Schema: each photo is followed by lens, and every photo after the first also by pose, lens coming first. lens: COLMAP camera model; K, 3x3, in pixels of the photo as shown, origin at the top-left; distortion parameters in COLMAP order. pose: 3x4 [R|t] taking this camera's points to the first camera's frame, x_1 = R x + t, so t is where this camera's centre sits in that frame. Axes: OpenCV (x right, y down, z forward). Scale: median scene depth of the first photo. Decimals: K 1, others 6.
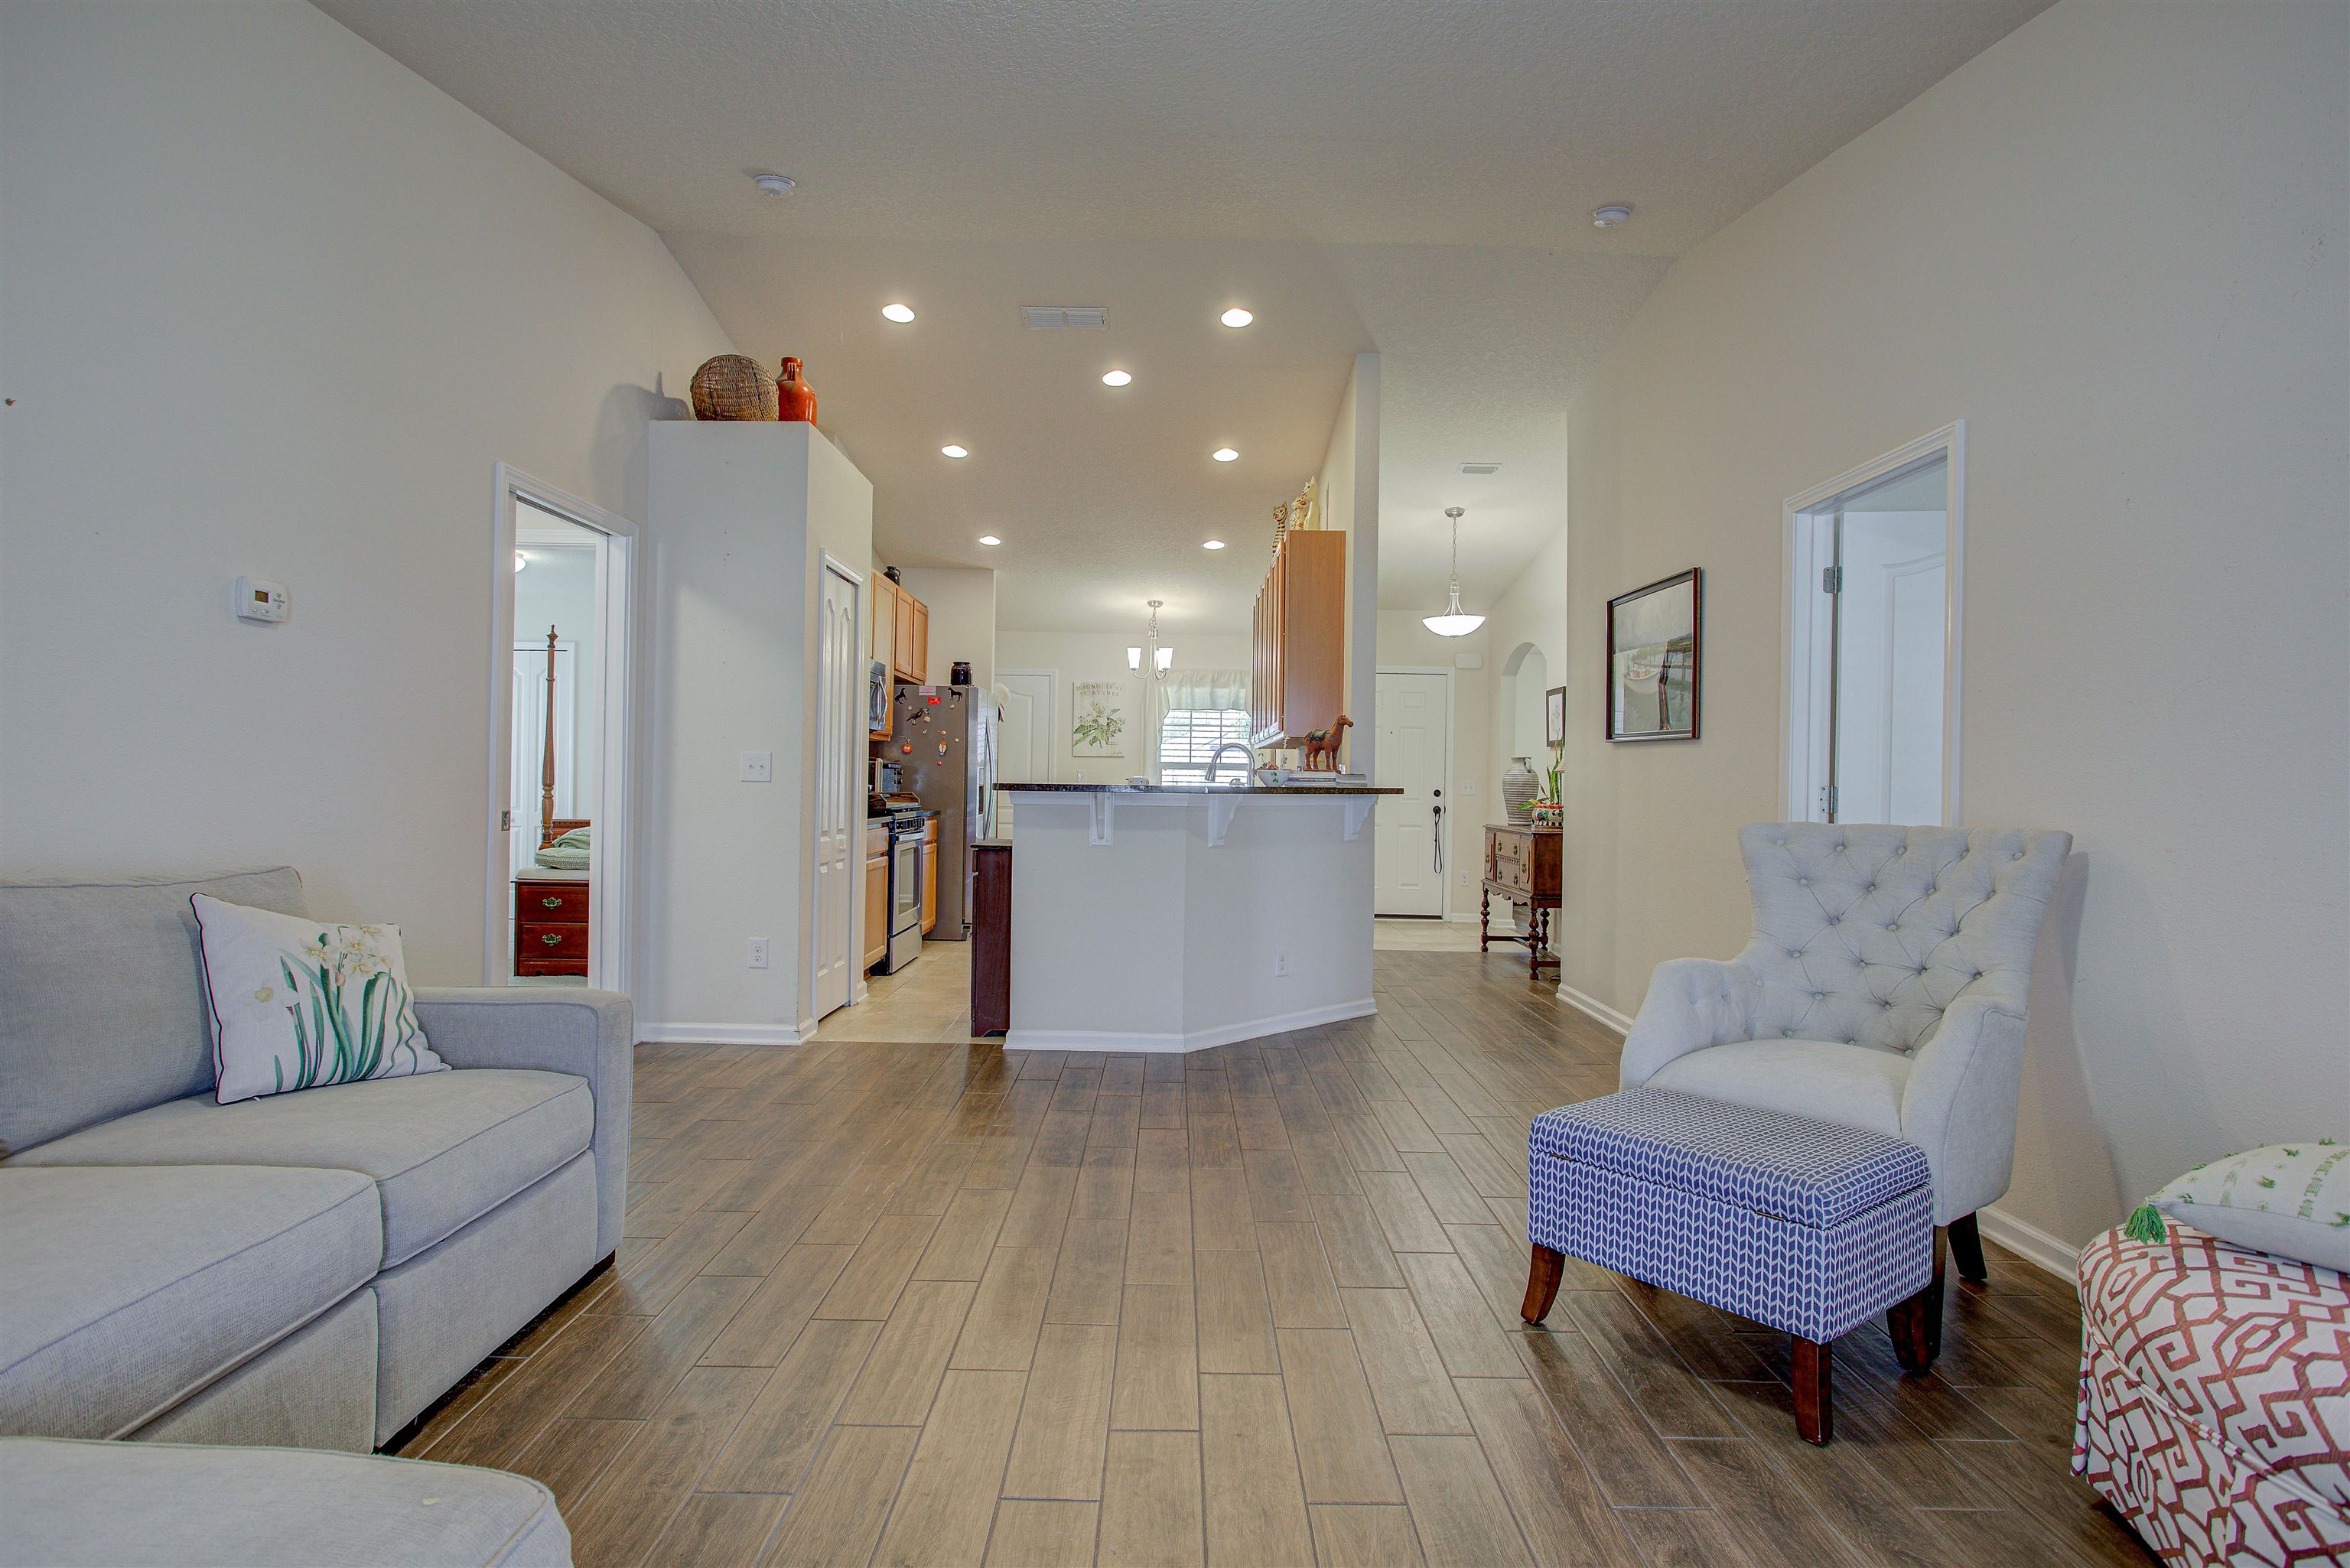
lens RADIAL K [[1181.7, 0, 1171.4], [0, 1181.7, 774.3], [0, 0, 1]] dist [-0.017204, 0.007532]
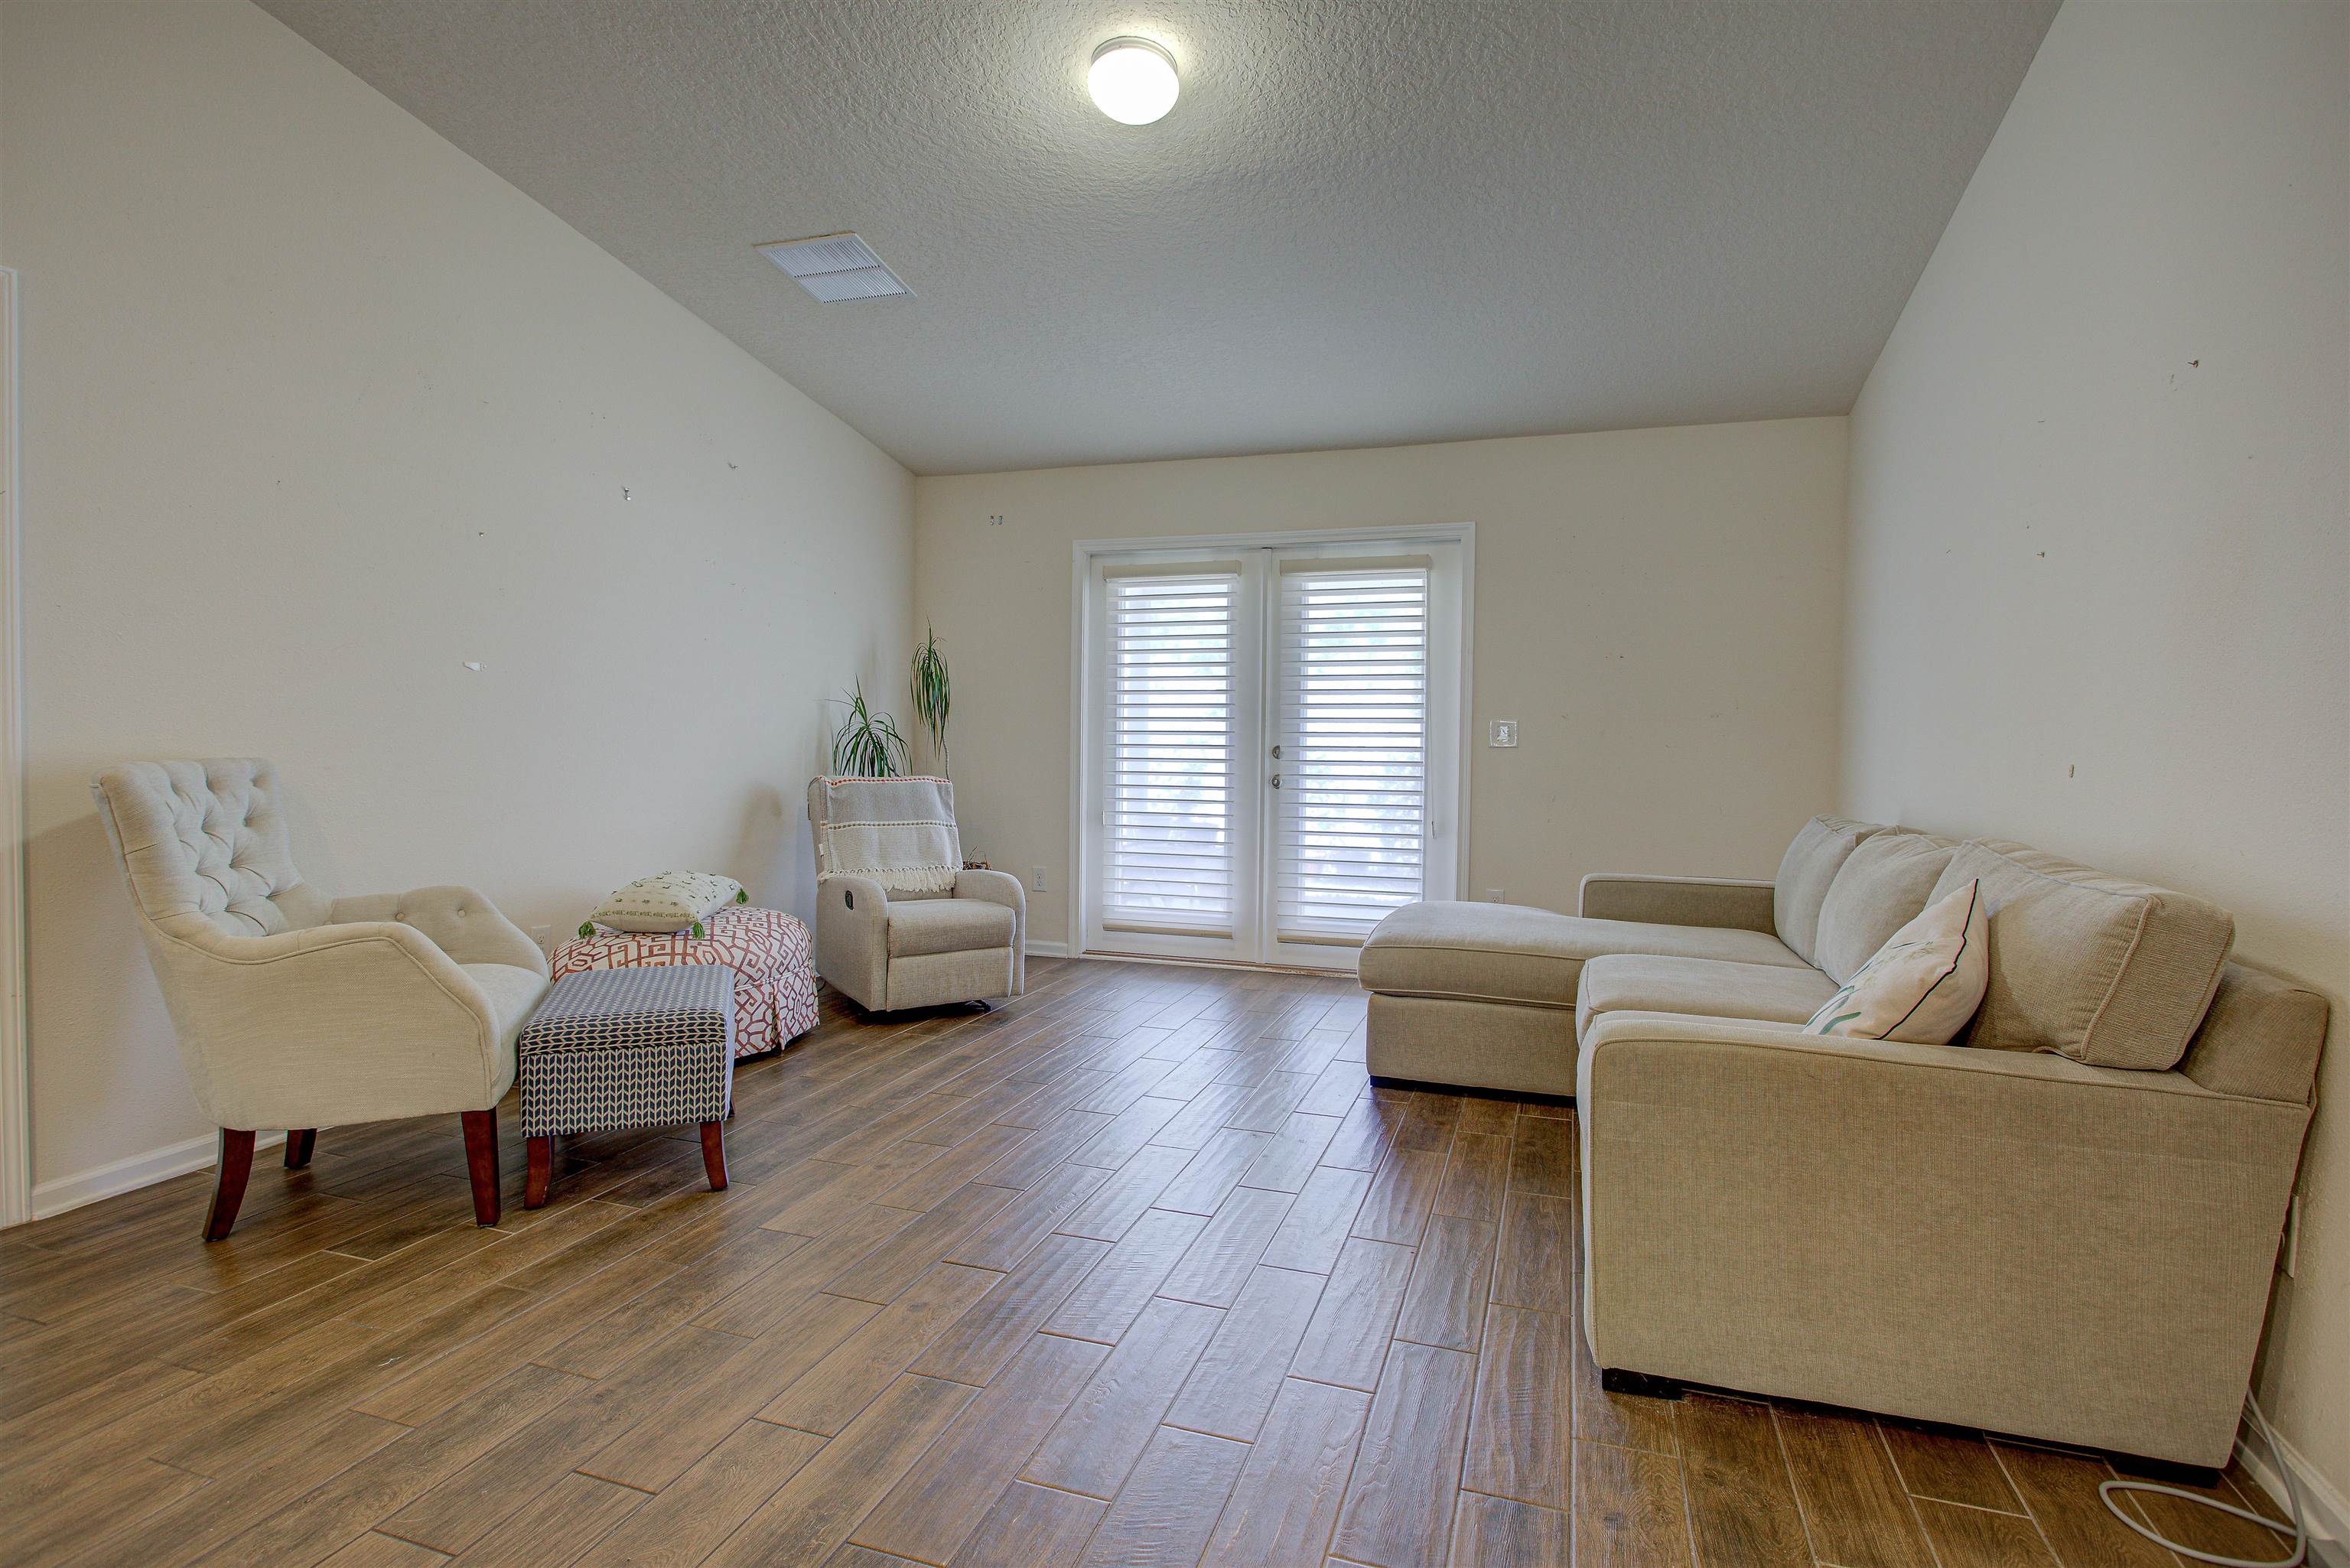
lens RADIAL K [[1181.7, 0, 1171.4], [0, 1181.7, 774.3], [0, 0, 1]] dist [-0.017204, 0.007532]
pose [[-0.945718, -0.036210, 0.322966, -0.728891], [-0.028659, 0.999194, 0.028105, 0.012446], [-0.323723, 0.017323, -0.945993, 2.970844]]
